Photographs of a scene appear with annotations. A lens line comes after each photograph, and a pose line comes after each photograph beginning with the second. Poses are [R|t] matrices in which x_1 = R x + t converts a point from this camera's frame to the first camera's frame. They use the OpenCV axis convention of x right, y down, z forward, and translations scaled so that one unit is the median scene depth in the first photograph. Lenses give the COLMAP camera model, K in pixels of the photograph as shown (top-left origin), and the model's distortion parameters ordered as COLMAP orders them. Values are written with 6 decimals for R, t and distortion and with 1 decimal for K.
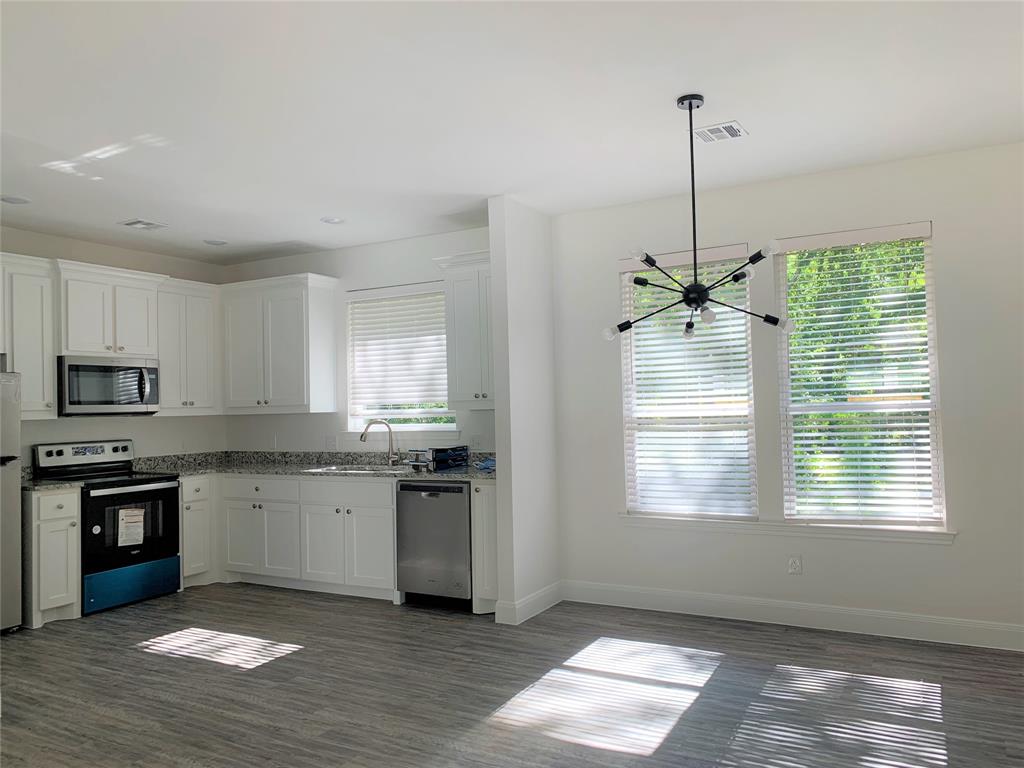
lens RADIAL K [[781.4, 0, 513.6], [0, 781.4, 402.1], [0, 0, 1]] dist [0.105240, -0.180989]
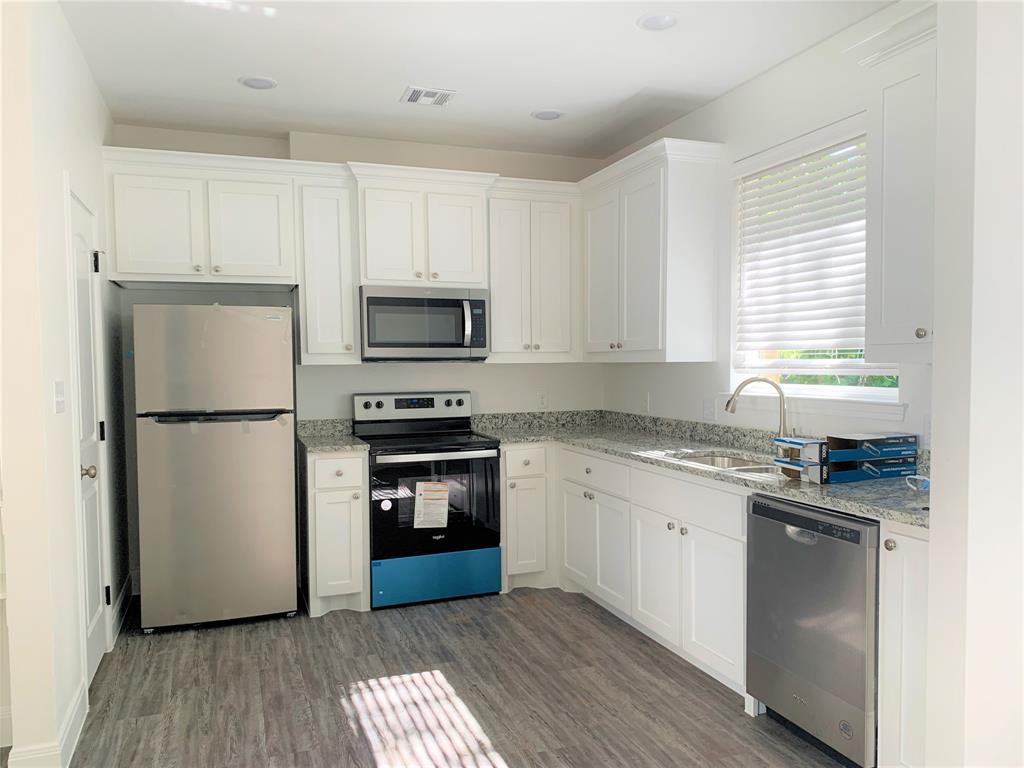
lens RADIAL K [[781.4, 0, 513.6], [0, 781.4, 402.1], [0, 0, 1]] dist [0.105240, -0.180989]
pose [[0.762279, 0.052017, -0.645155, 0.068808], [-0.005975, 0.997288, 0.073349, -0.000148], [0.647221, -0.052058, 0.760523, 0.467721]]
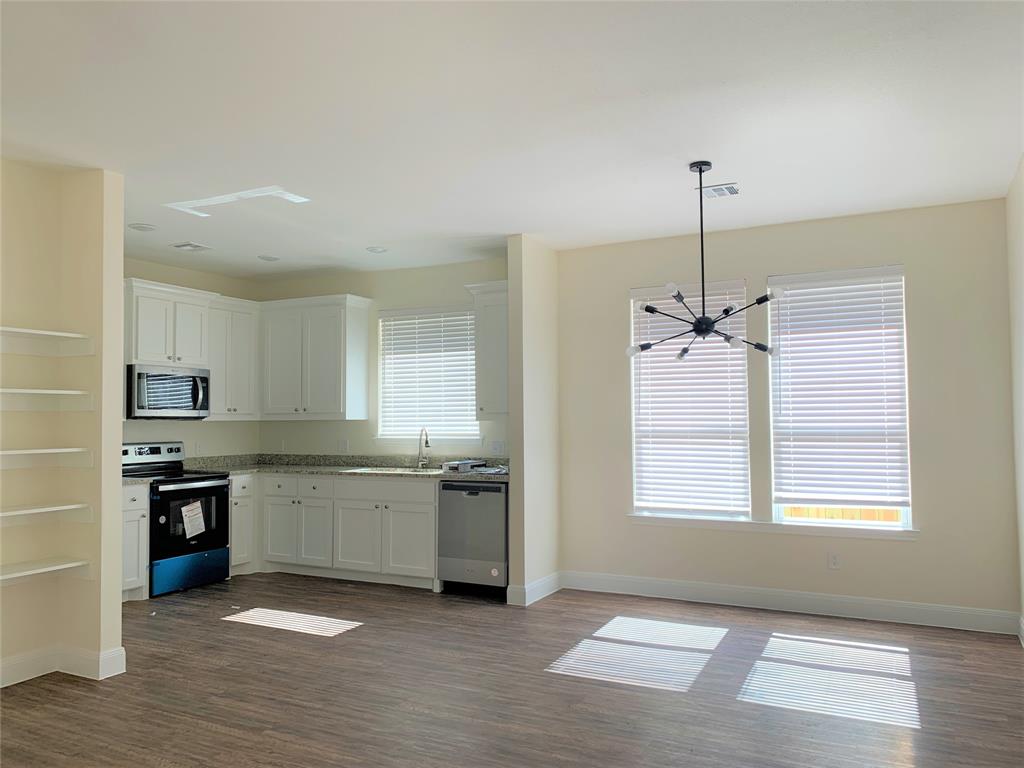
lens RADIAL K [[781.4, 0, 513.6], [0, 781.4, 402.1], [0, 0, 1]] dist [0.105240, -0.180989]
pose [[0.998894, 0.018491, 0.043236, -0.077278], [-0.017825, 0.999717, -0.015752, 0.001832], [-0.043515, 0.014964, 0.998941, -0.124182]]
